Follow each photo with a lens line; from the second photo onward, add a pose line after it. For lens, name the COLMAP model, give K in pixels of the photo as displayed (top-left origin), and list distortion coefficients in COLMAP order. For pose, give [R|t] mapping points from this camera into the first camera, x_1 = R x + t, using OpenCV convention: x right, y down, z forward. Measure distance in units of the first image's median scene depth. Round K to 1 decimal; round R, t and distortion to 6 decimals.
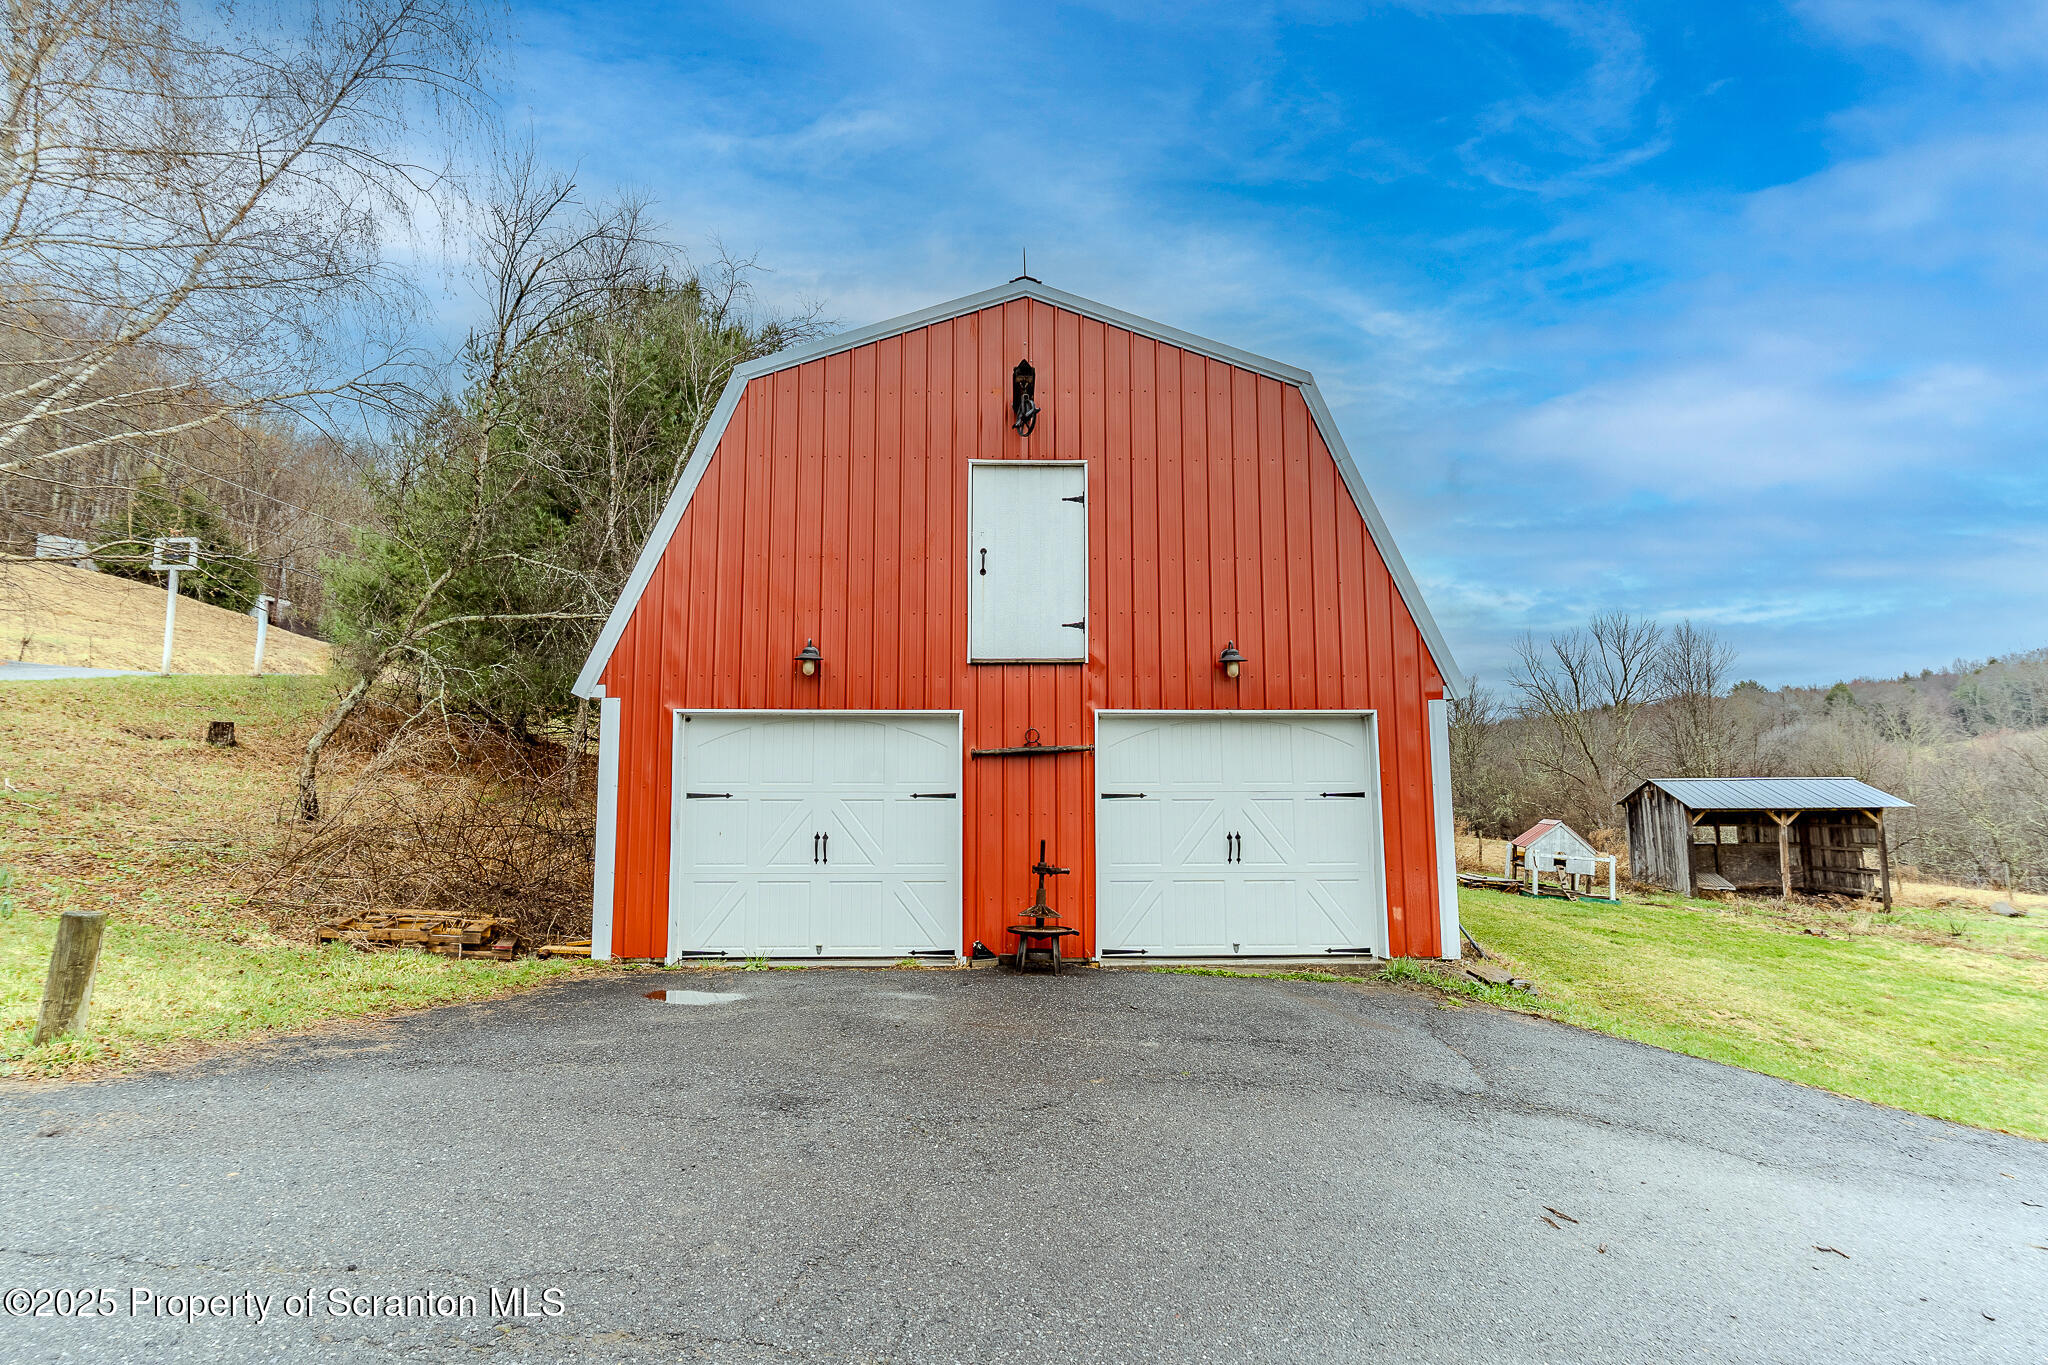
lens RADIAL K [[1062.7, 0, 1019.6], [0, 1062.7, 683.6], [0, 0, 1]] dist [0.000874, -0.000030]
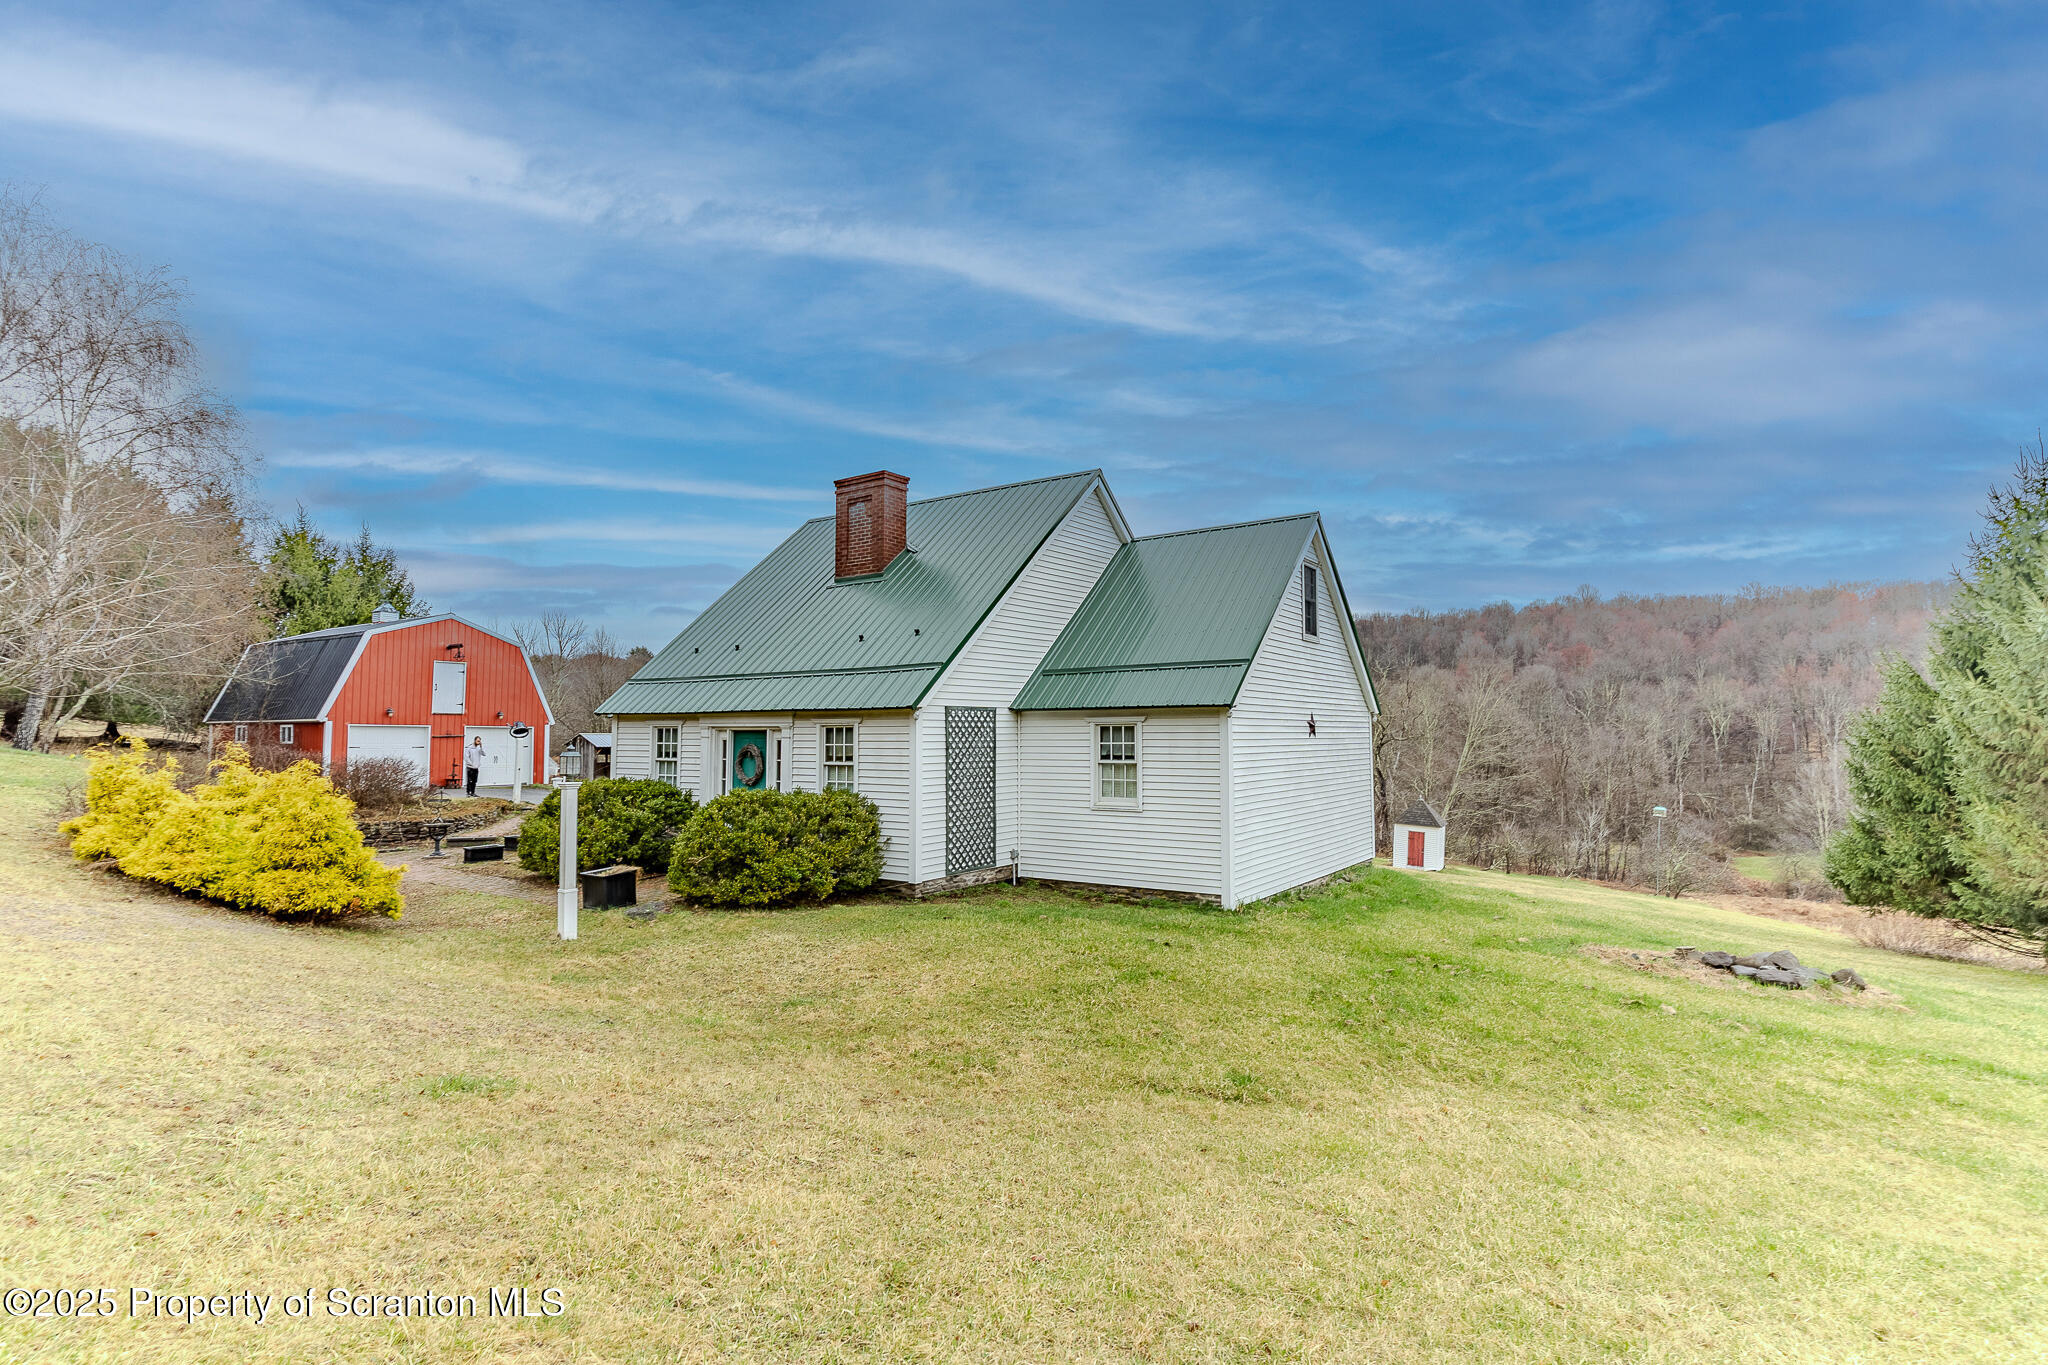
lens RADIAL K [[985.4, 0, 1022.0], [0, 985.4, 678.8], [0, 0, 1]] dist [-0.000243, 0.000205]
pose [[0.564588, 0.046607, 0.824056, -1.763112], [-0.087799, 0.996131, 0.003815, -0.341650], [-0.820690, -0.074506, 0.566495, -2.740067]]
